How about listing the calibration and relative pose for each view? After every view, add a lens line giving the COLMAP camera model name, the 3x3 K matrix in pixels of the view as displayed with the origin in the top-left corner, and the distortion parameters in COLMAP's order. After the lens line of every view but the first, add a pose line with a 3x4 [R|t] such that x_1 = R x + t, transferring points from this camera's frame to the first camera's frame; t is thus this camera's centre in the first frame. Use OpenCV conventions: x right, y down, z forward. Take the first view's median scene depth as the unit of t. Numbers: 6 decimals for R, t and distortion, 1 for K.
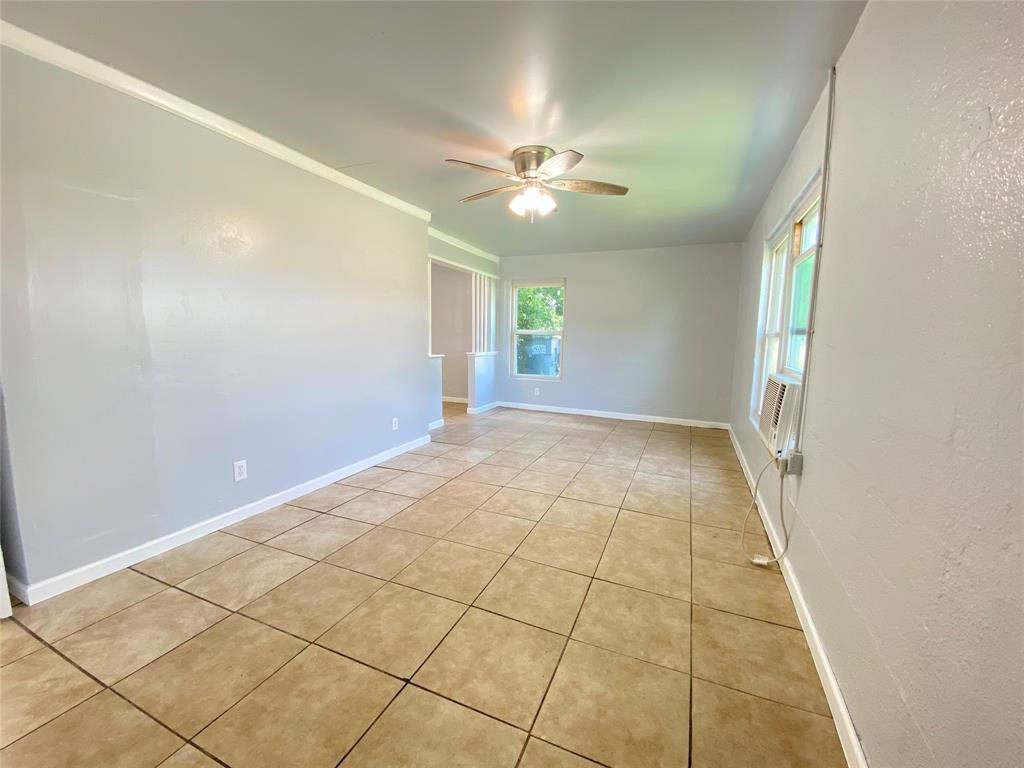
lens RADIAL K [[415.9, 0, 511.4], [0, 415.9, 381.3], [0, 0, 1]] dist [0.052811, -0.039109]
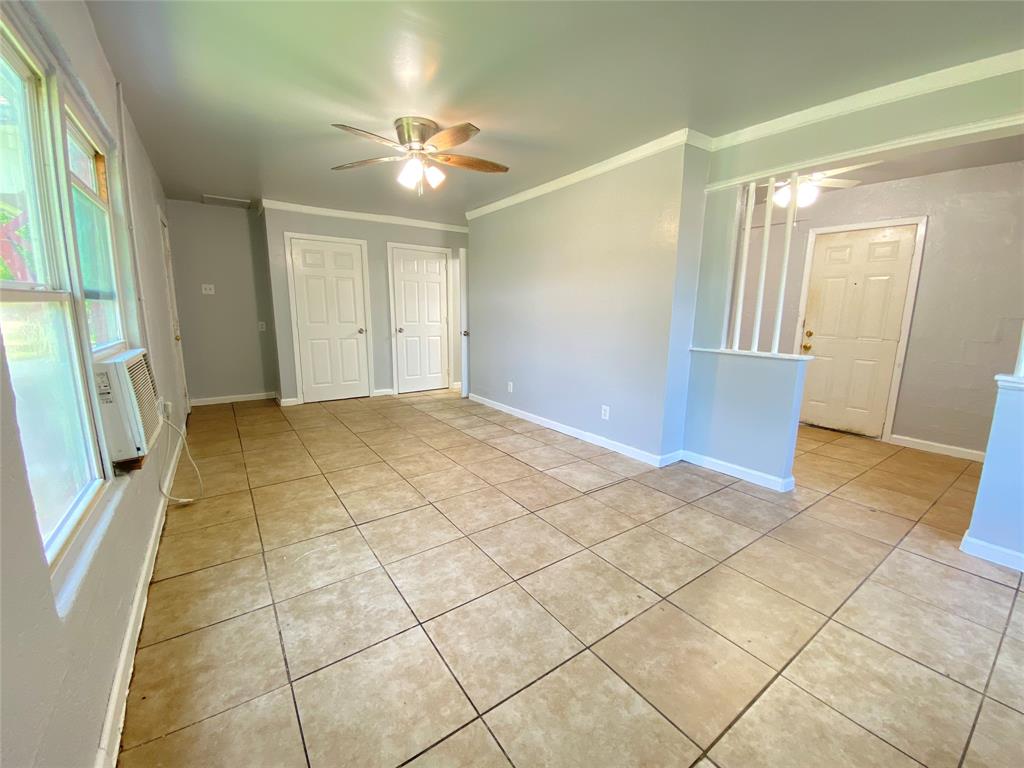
lens RADIAL K [[415.9, 0, 511.4], [0, 415.9, 381.3], [0, 0, 1]] dist [0.052811, -0.039109]
pose [[-0.531004, 0.122777, -0.838427, 0.749322], [-0.114994, 0.969853, 0.214853, -0.173667], [0.839530, 0.210502, -0.500877, 1.616489]]
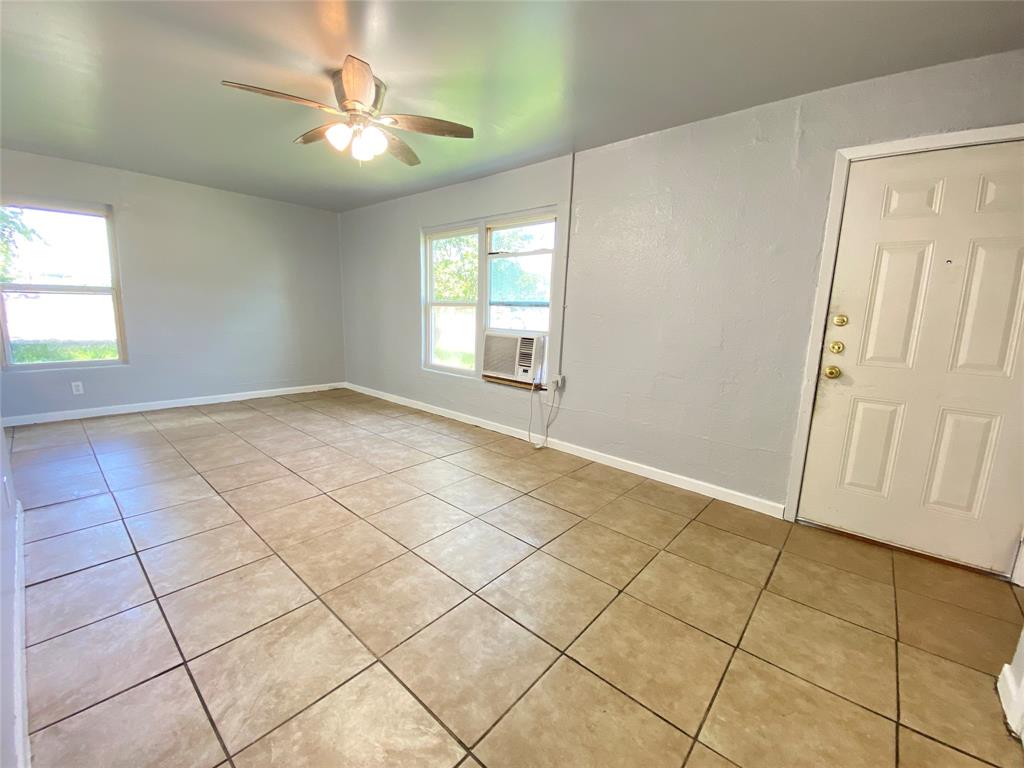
lens RADIAL K [[415.9, 0, 511.4], [0, 415.9, 381.3], [0, 0, 1]] dist [0.052811, -0.039109]
pose [[0.312958, -0.170158, 0.934400, -0.652152], [0.083809, 0.984930, 0.151290, -0.053457], [-0.946062, 0.030963, 0.322503, 0.411129]]
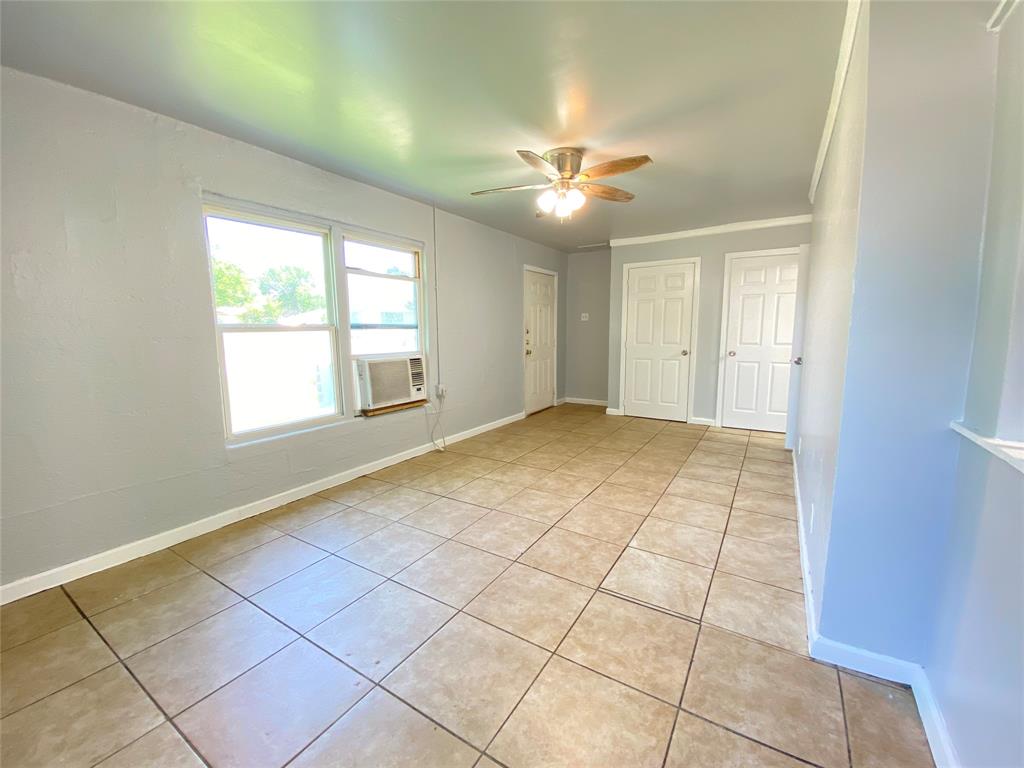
lens RADIAL K [[415.9, 0, 511.4], [0, 415.9, 381.3], [0, 0, 1]] dist [0.052811, -0.039109]
pose [[-0.987407, -0.033928, 0.154518, 0.000428], [0.004636, 0.970107, 0.242635, -0.227052], [-0.158131, 0.240296, -0.957733, 1.904779]]
